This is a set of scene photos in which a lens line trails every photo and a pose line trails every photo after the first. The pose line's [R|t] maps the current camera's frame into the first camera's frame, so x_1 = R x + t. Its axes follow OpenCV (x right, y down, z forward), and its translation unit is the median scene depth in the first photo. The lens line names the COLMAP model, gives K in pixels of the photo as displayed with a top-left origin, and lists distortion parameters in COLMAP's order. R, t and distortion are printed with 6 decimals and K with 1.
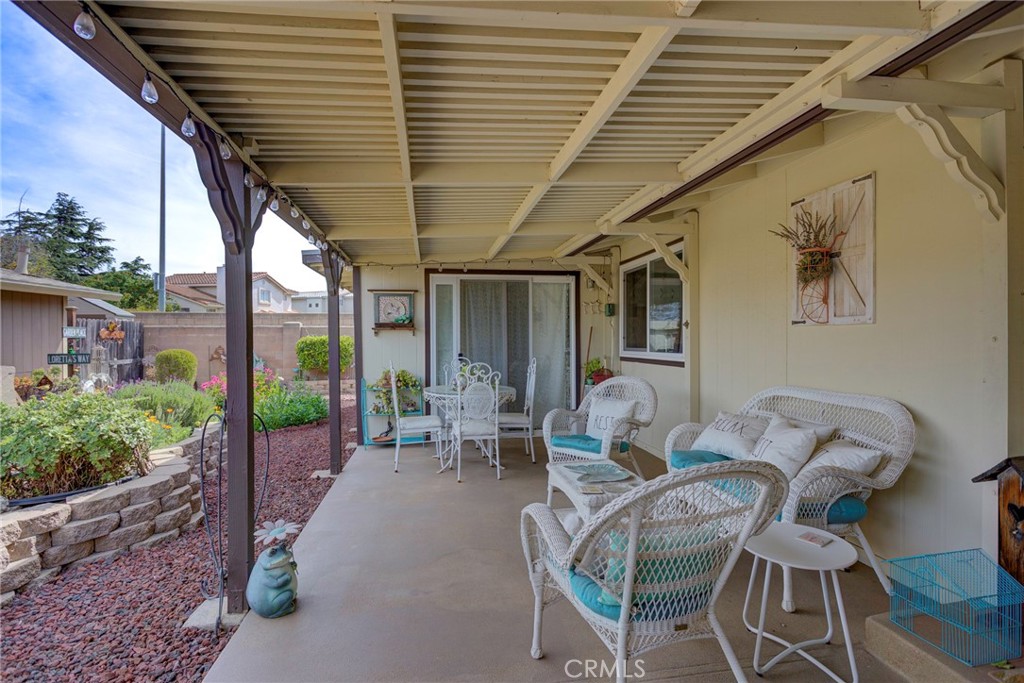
lens RADIAL K [[513.7, 0, 511.8], [0, 513.7, 343.2], [0, 0, 1]] dist [-0.009375, 0.002652]
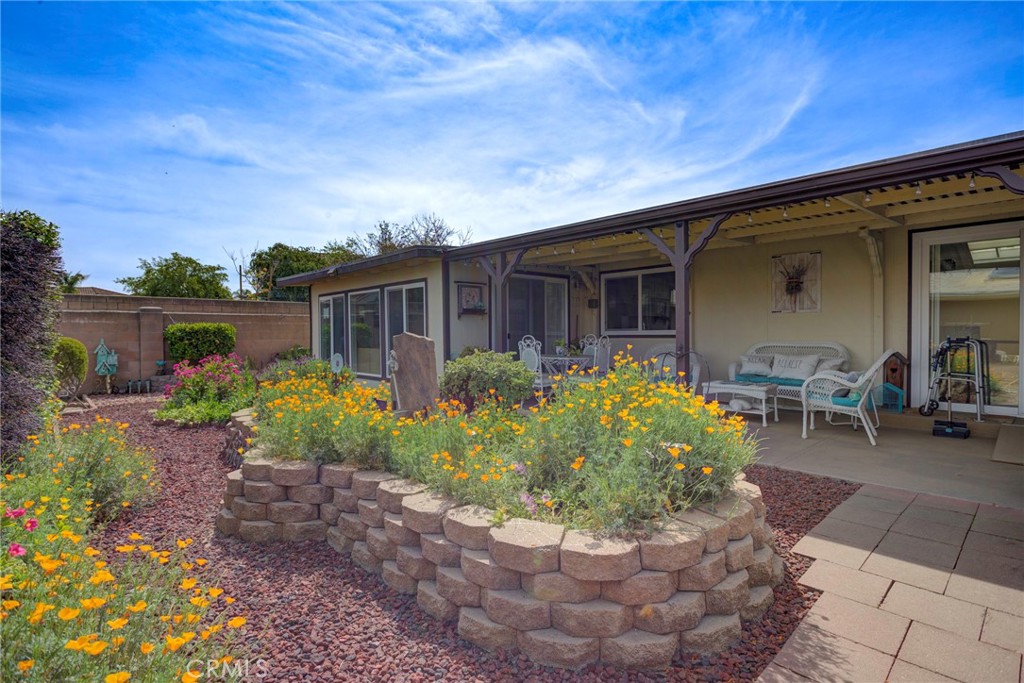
lens RADIAL K [[513.7, 0, 512.9], [0, 513.7, 337.9], [0, 0, 1]] dist [-0.009375, 0.002652]
pose [[0.824616, -0.010922, 0.565587, -0.847011], [0.010374, 0.999937, 0.004186, 0.025819], [-0.565598, 0.002416, 0.824678, -0.085513]]
